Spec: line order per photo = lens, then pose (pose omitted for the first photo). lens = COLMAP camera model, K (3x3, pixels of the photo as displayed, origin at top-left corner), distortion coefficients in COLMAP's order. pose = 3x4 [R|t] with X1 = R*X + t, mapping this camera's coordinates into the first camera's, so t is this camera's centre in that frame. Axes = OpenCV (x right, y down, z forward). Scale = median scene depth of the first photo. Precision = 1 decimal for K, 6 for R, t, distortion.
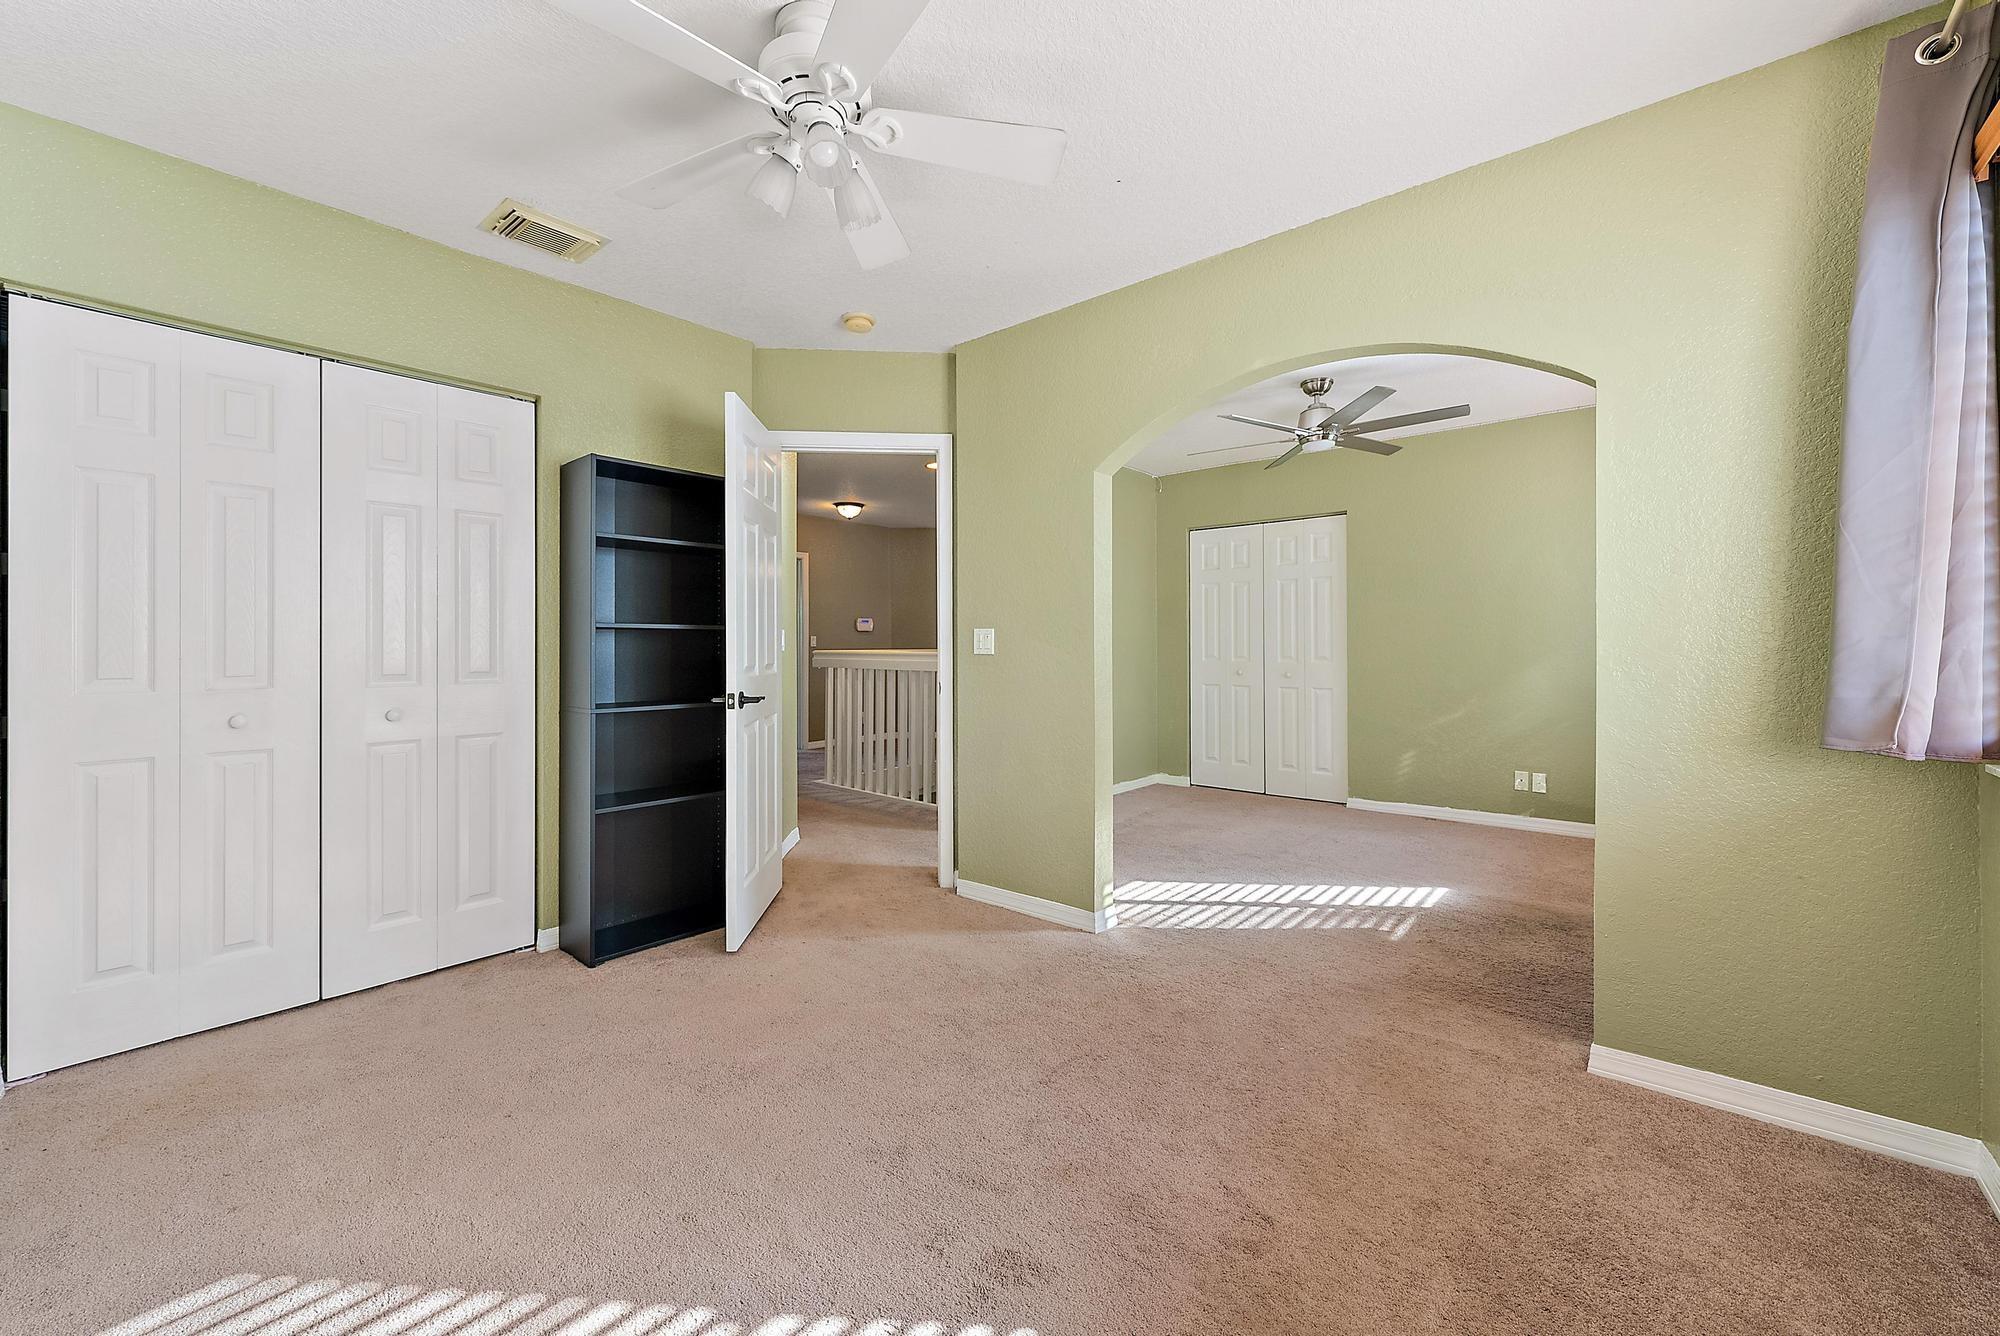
lens RADIAL K [[786.7, 0, 996.3], [0, 786.7, 650.1], [0, 0, 1]] dist [-0.002138, 0.000510]
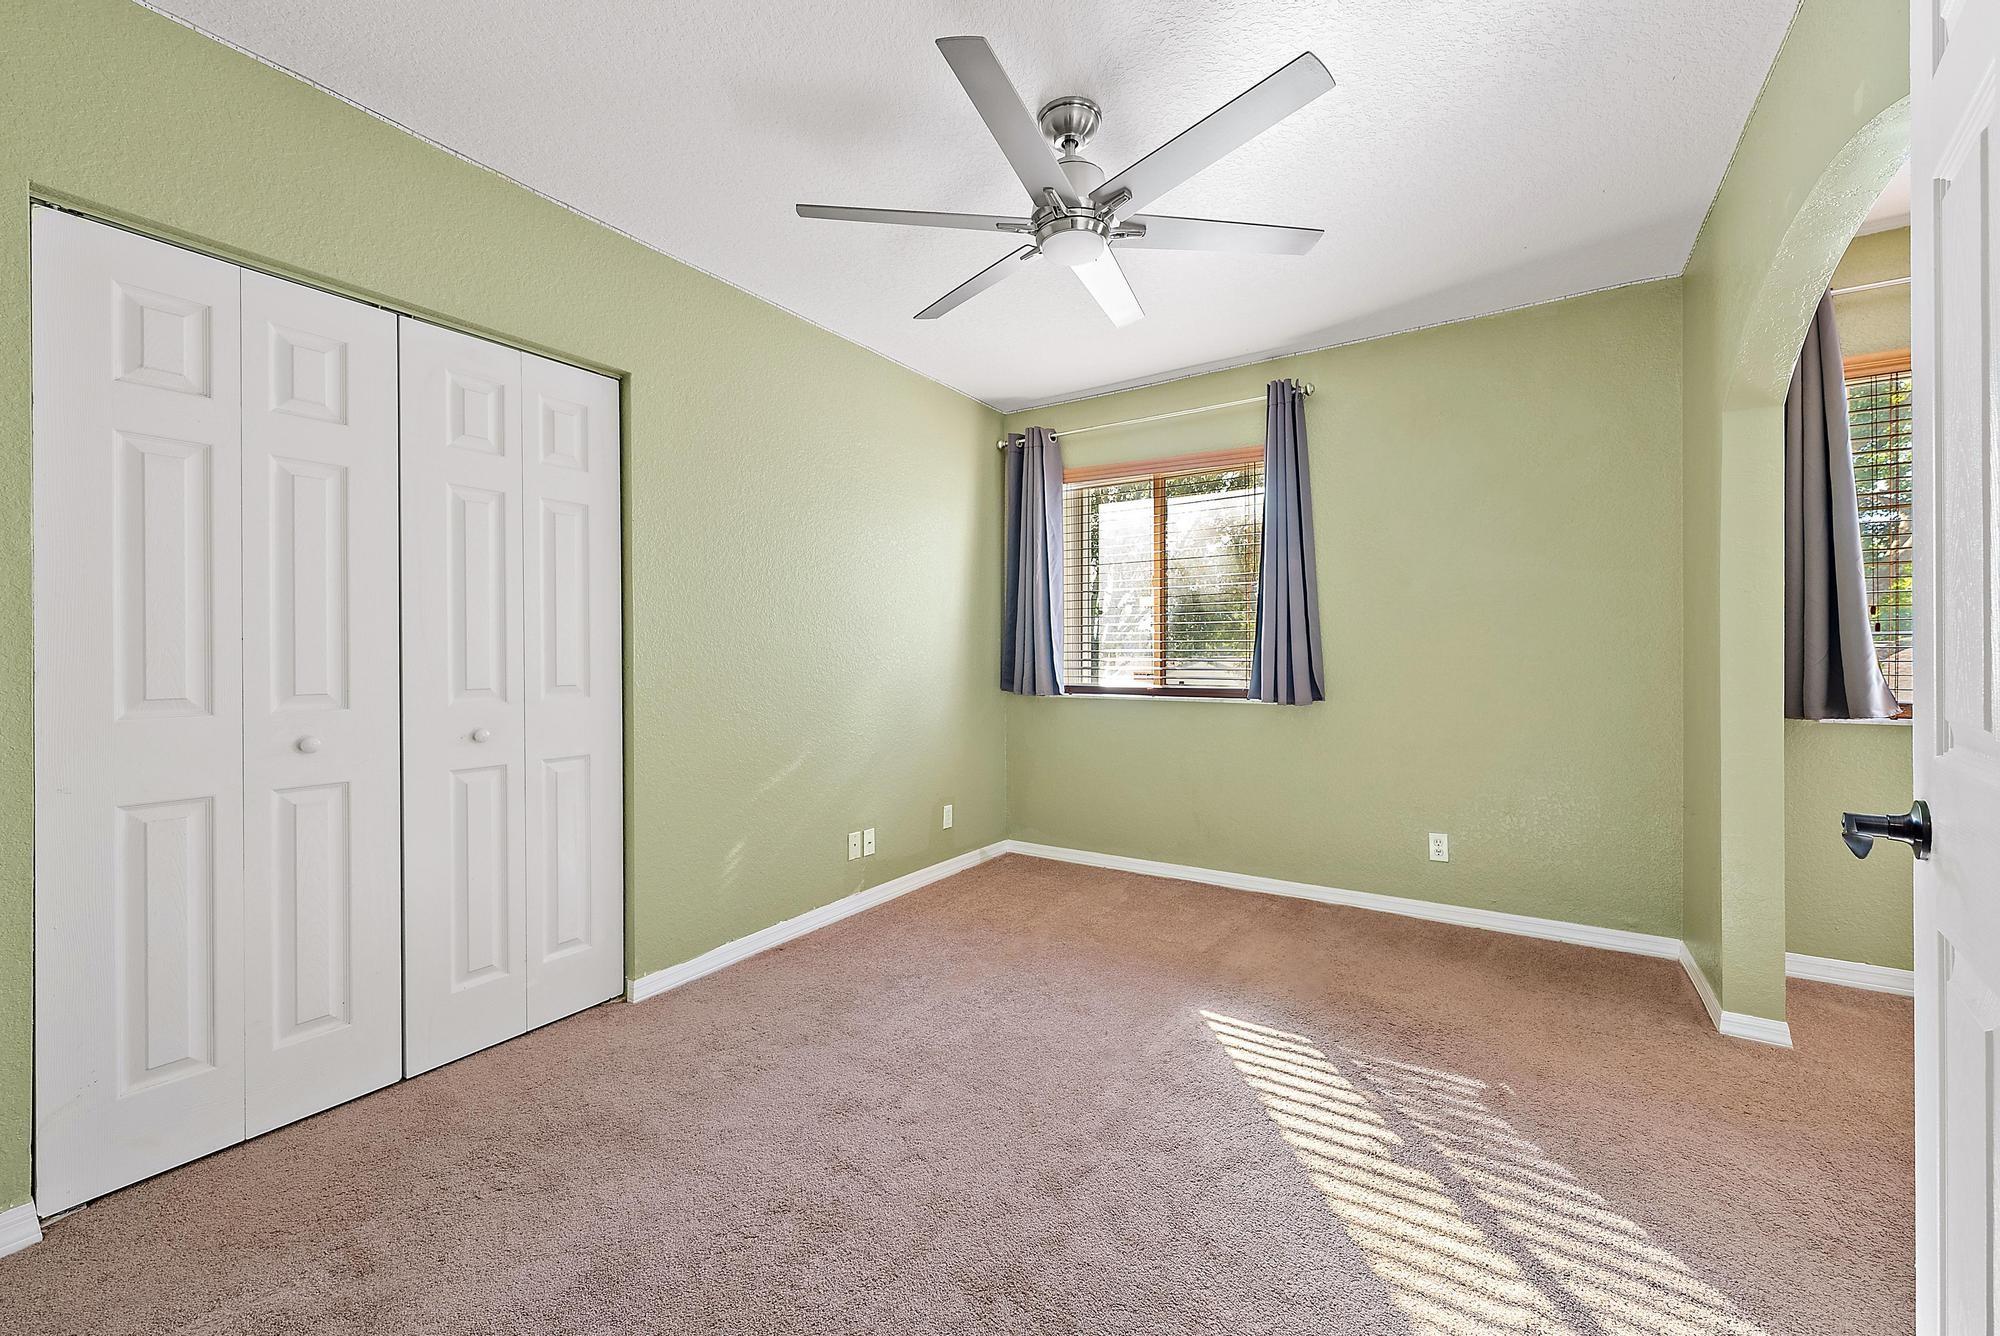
lens RADIAL K [[786.7, 0, 1000.4], [0, 786.7, 661.3], [0, 0, 1]] dist [-0.002138, 0.000510]
pose [[-0.140505, -0.006841, 0.990056, -0.076226], [0.015586, 0.999837, 0.009121, -0.006802], [-0.989957, 0.016713, -0.140375, 1.340190]]
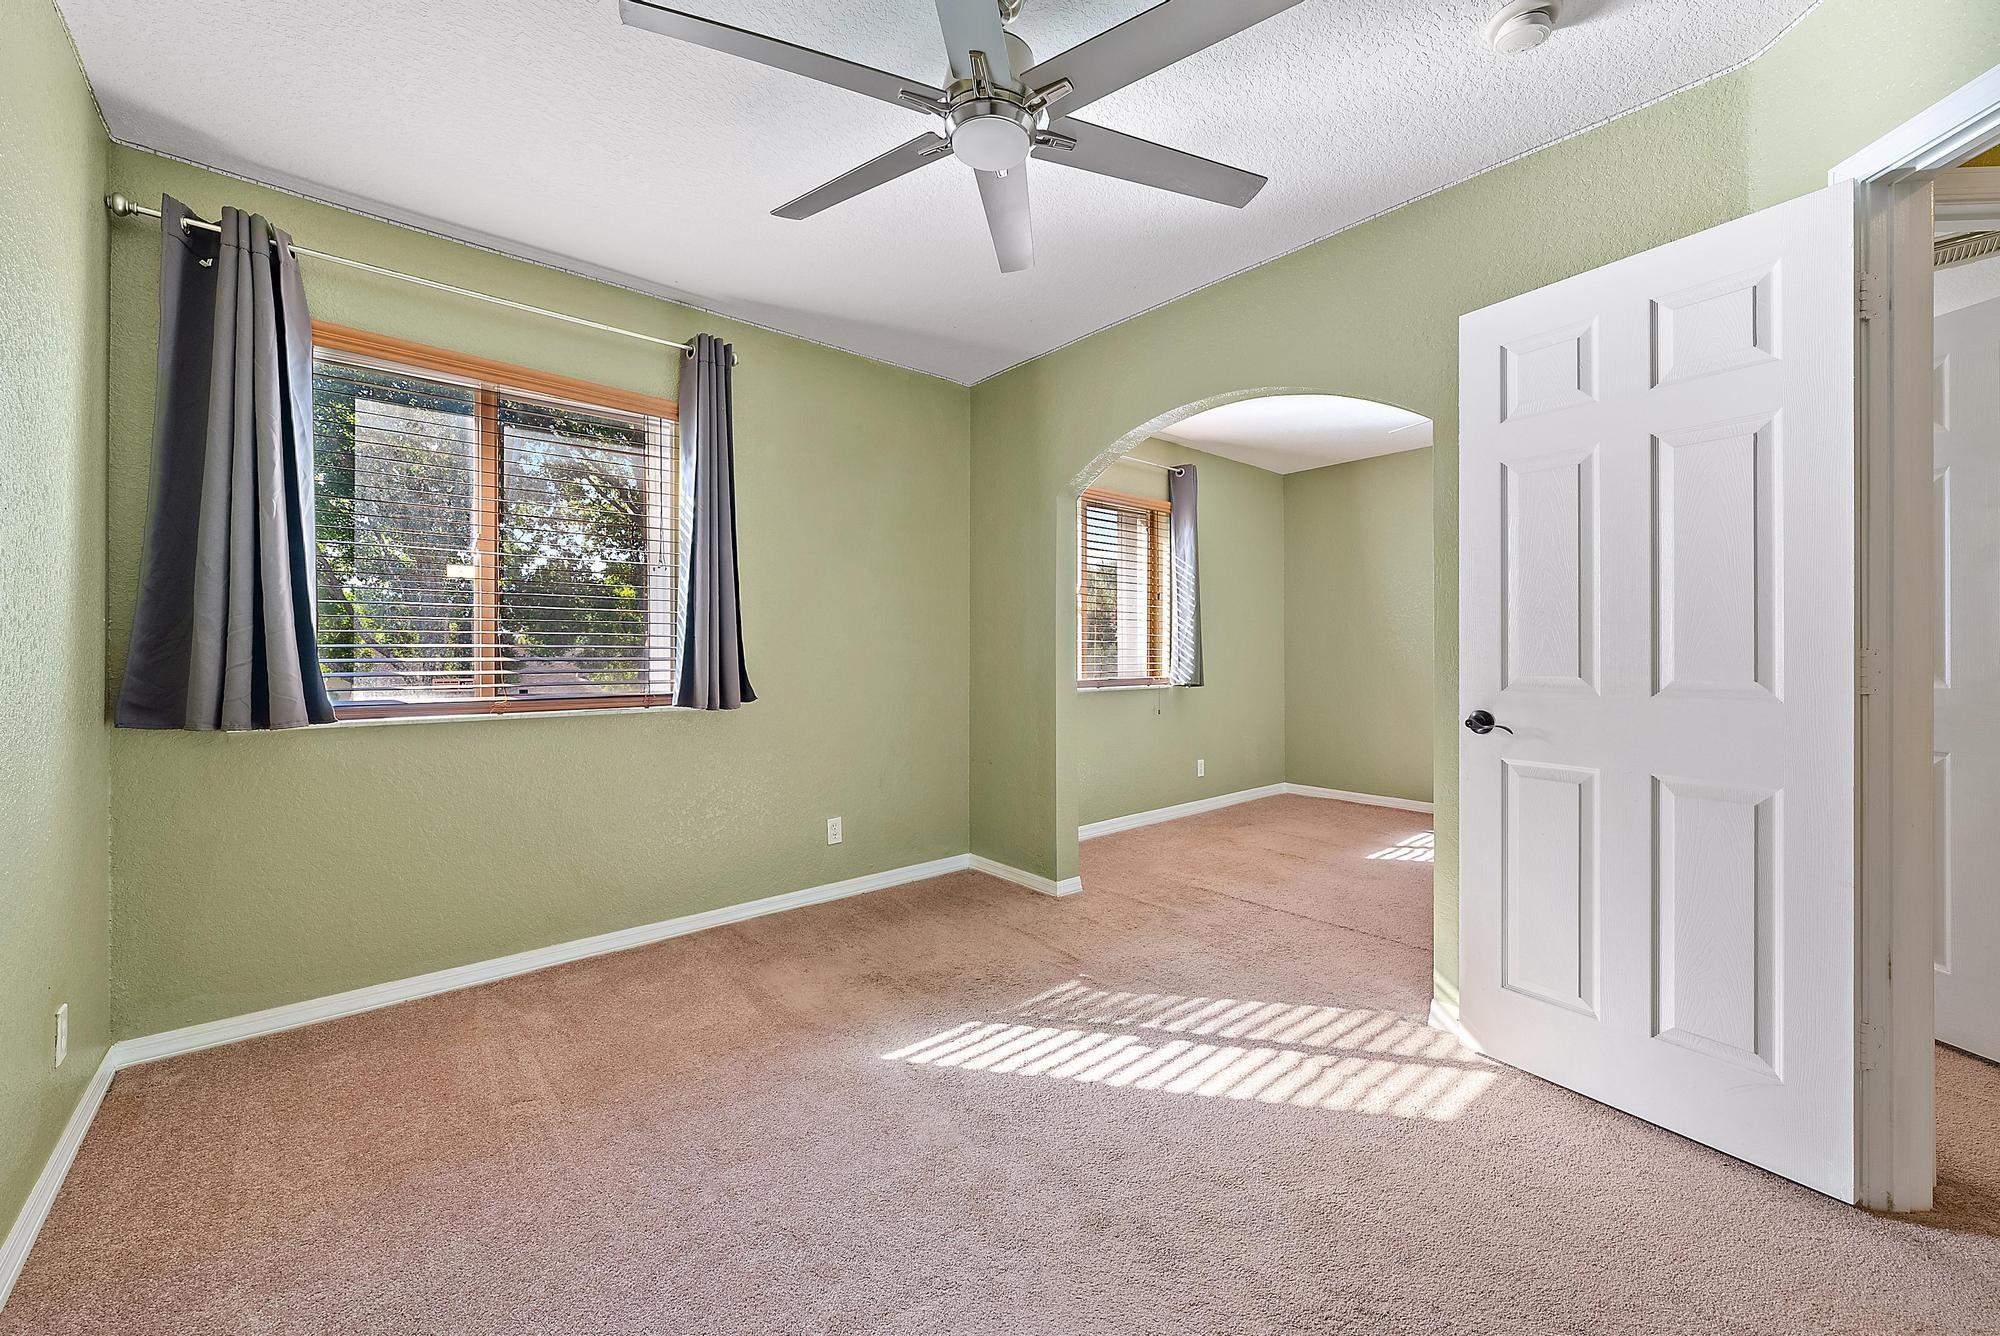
lens RADIAL K [[786.7, 0, 1019.9], [0, 786.7, 650.7], [0, 0, 1]] dist [-0.002138, 0.000510]
pose [[-0.994249, 0.003235, 0.107040, 0.430946], [0.004174, 0.999955, 0.008544, -0.007084], [-0.107008, 0.008941, -0.994218, 1.671786]]
